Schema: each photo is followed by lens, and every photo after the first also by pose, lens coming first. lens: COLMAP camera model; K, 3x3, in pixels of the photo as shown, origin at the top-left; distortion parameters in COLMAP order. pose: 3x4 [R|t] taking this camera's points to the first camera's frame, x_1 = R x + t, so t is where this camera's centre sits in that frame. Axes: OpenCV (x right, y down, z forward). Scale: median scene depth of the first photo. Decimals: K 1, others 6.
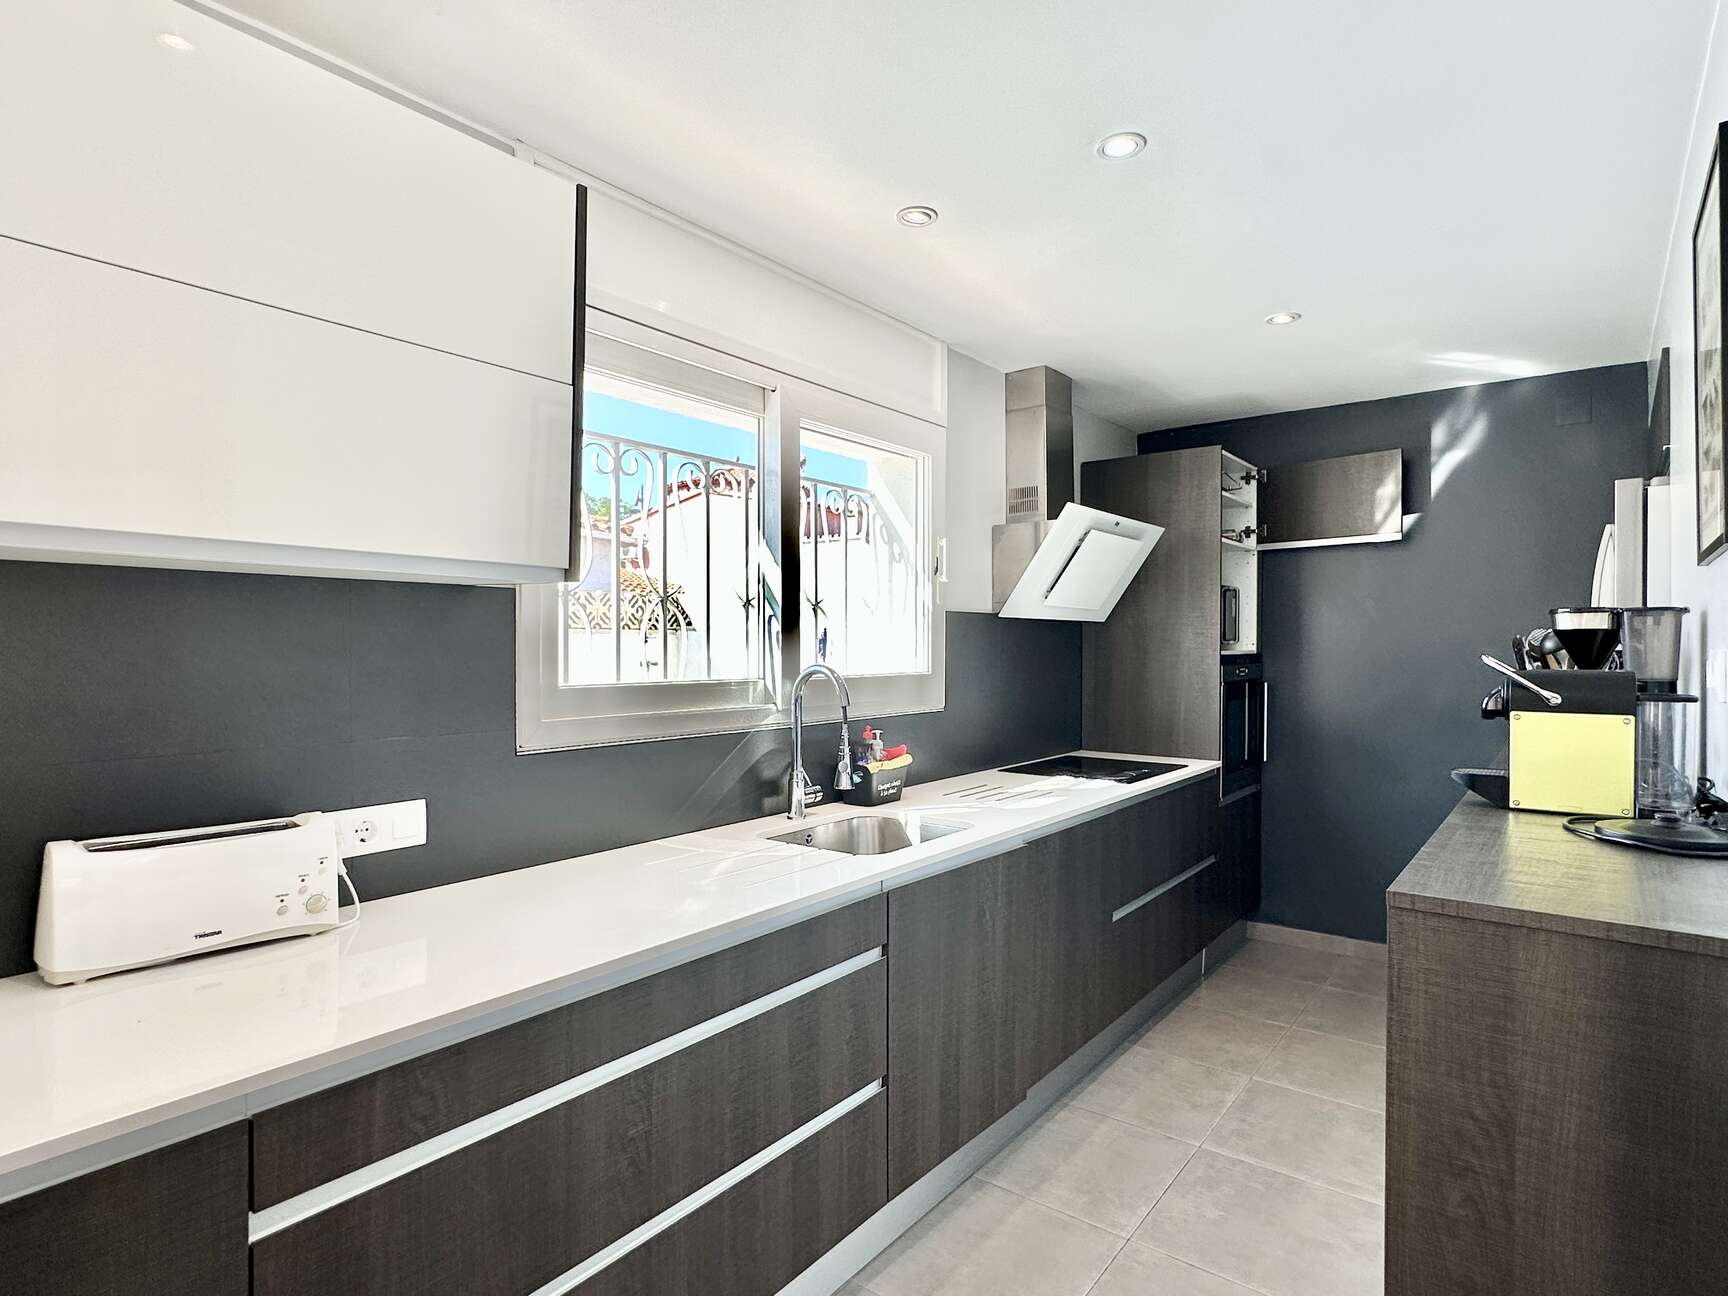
lens RADIAL K [[943.6, 0, 864.0], [0, 943.6, 648.0], [0, 0, 1]] dist [-0.000343, -0.000094]
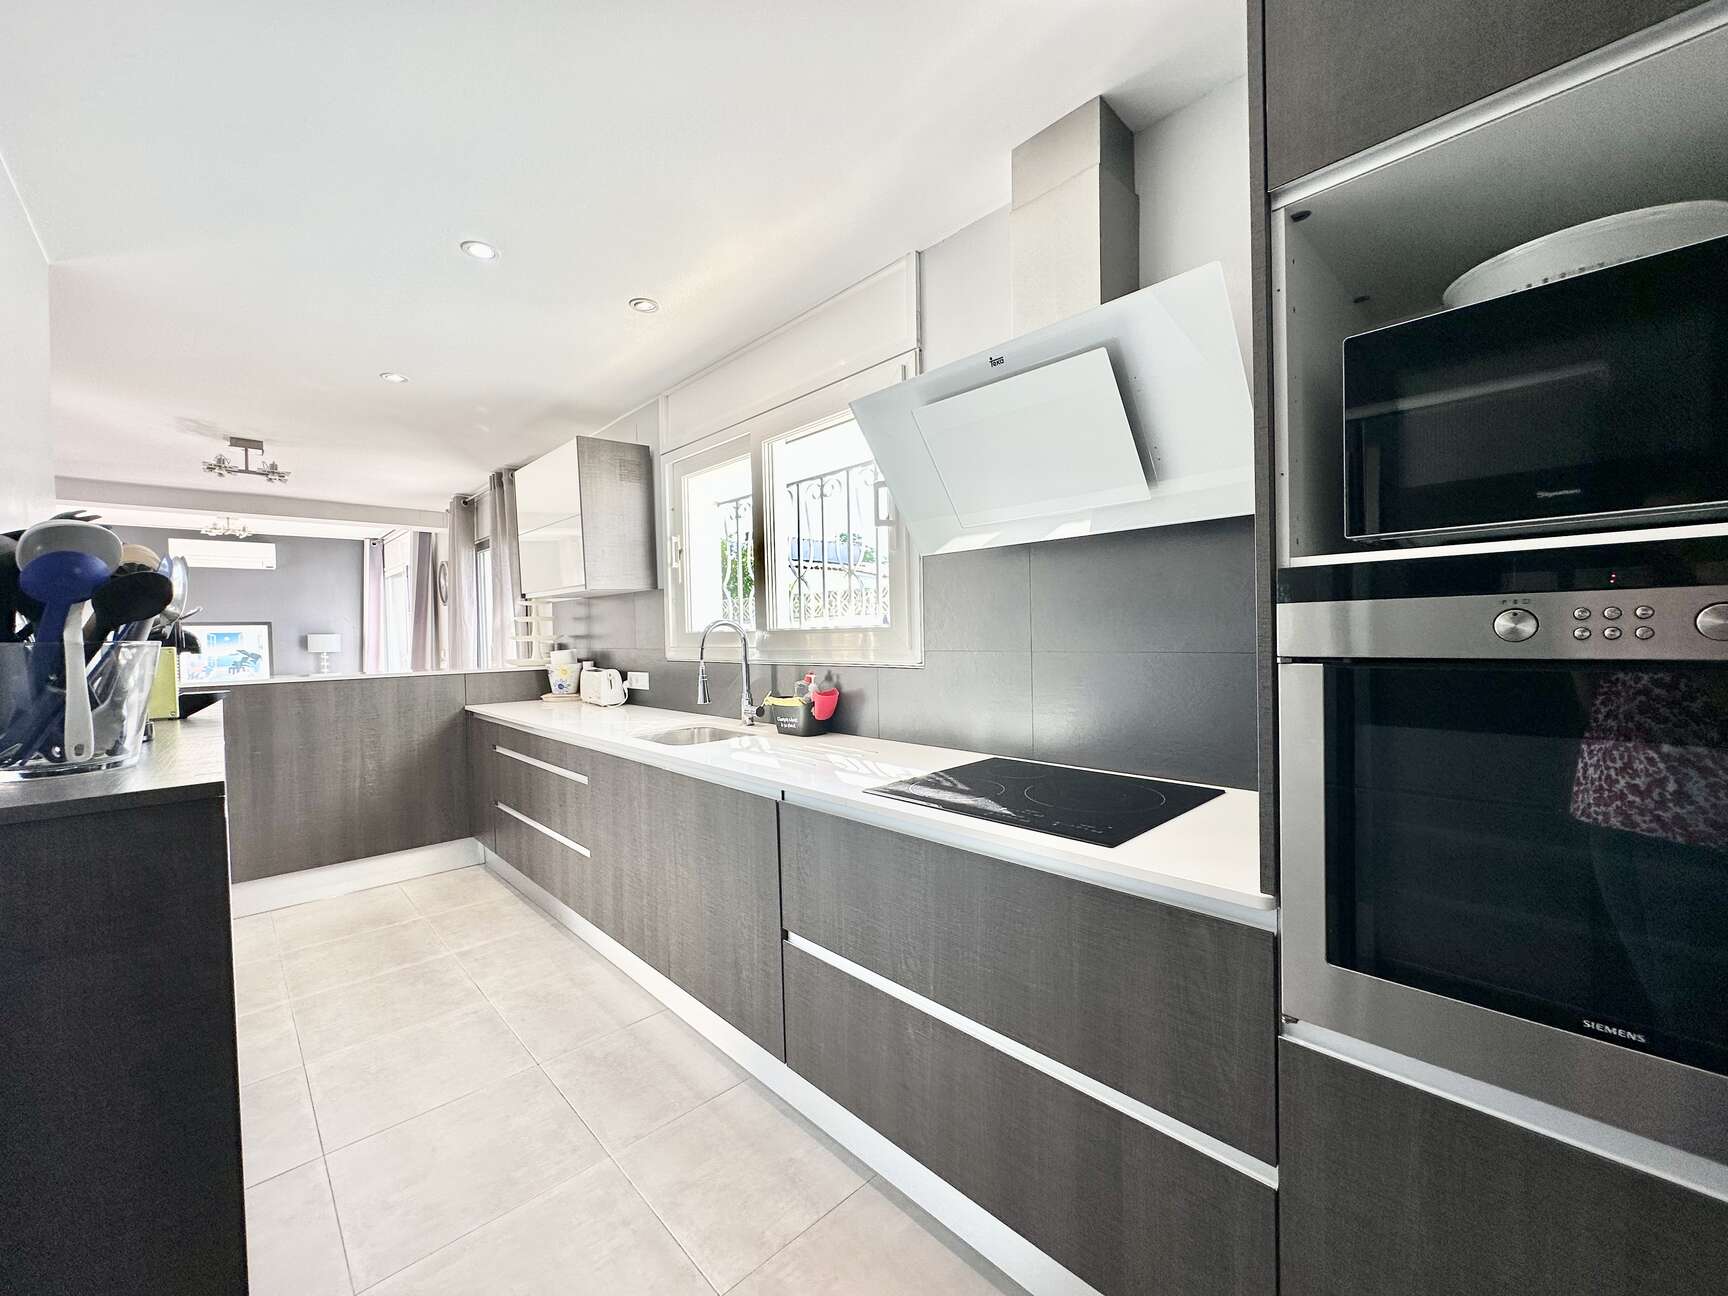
lens RADIAL K [[700.9, 0, 864.0], [0, 700.9, 648.0], [0, 0, 1]] dist [-0.001560, 0.000018]
pose [[-0.175335, 0.014646, -0.984400, 0.906027], [0.018469, 0.999762, 0.011585, 0.048223], [0.984336, -0.016149, -0.175564, 1.291623]]
